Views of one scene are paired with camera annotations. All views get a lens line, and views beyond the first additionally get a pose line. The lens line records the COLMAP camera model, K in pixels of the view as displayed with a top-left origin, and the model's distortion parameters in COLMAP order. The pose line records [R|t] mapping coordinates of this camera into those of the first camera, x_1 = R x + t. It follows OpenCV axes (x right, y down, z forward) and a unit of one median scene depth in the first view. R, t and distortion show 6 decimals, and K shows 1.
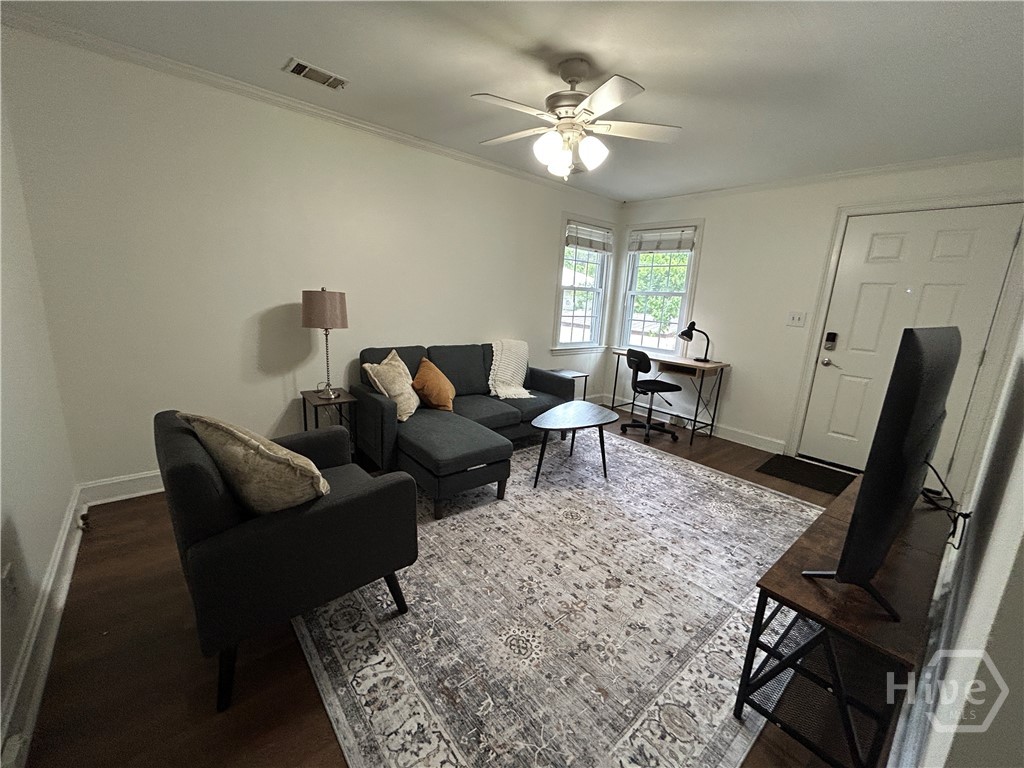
lens RADIAL K [[414.0, 0, 512.0], [0, 414.0, 384.0], [0, 0, 1]] dist [0.001576, 0.000464]
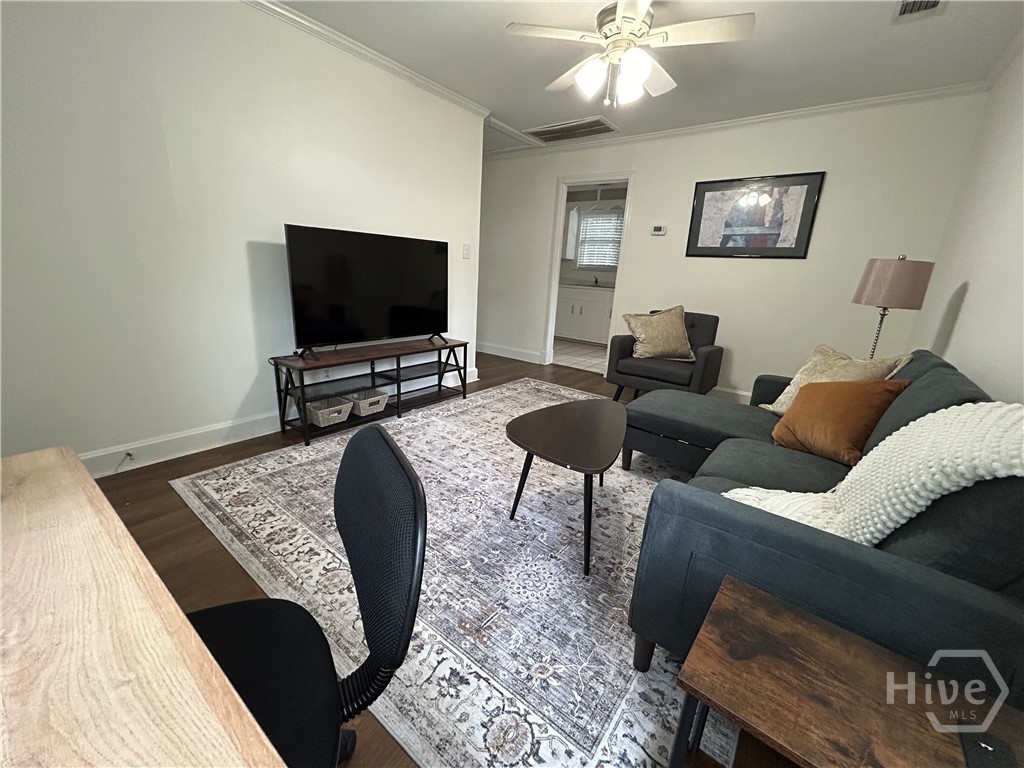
lens RADIAL K [[402.5, 0, 510.9], [0, 402.5, 393.2], [0, 0, 1]] dist [-0.008729, 0.000037]
pose [[-0.971860, -0.048470, -0.230518, 0.453125], [-0.156016, 0.865635, 0.475747, -0.265570], [0.176486, 0.498324, -0.848838, 1.715921]]
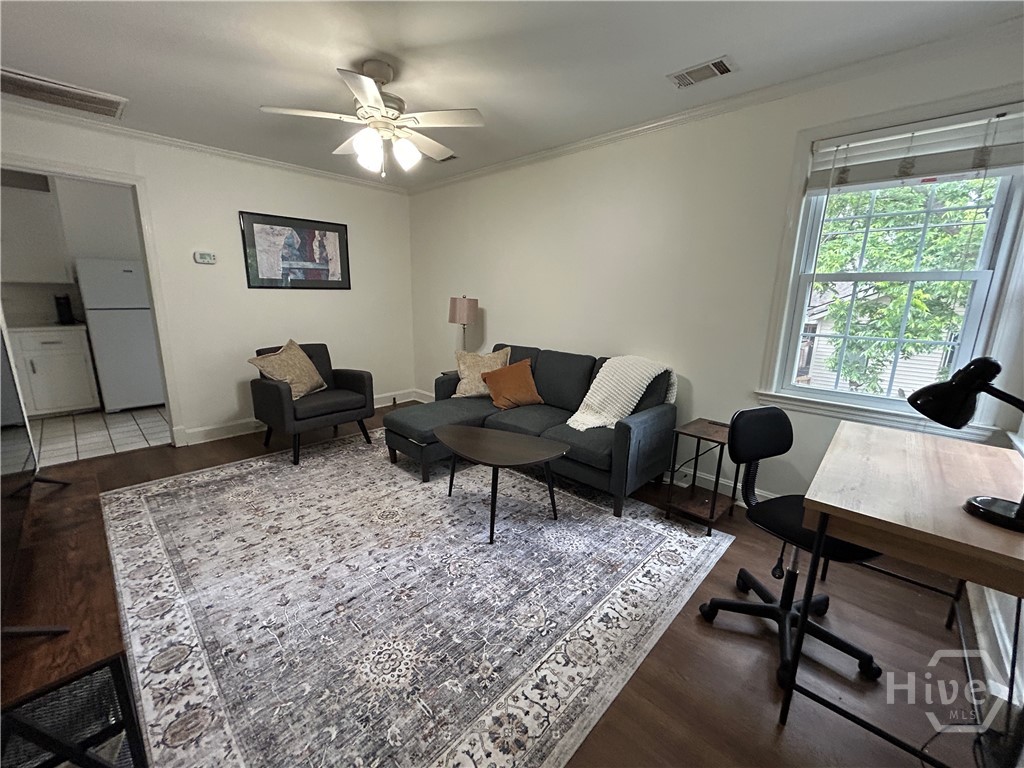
lens RADIAL K [[414.0, 0, 512.0], [0, 414.0, 384.0], [0, 0, 1]] dist [0.001576, 0.000464]
pose [[0.106414, 0.144574, -0.983755, 1.065322], [-0.229383, 0.966256, 0.117189, -0.151659], [0.967502, 0.213186, 0.135986, 1.071831]]
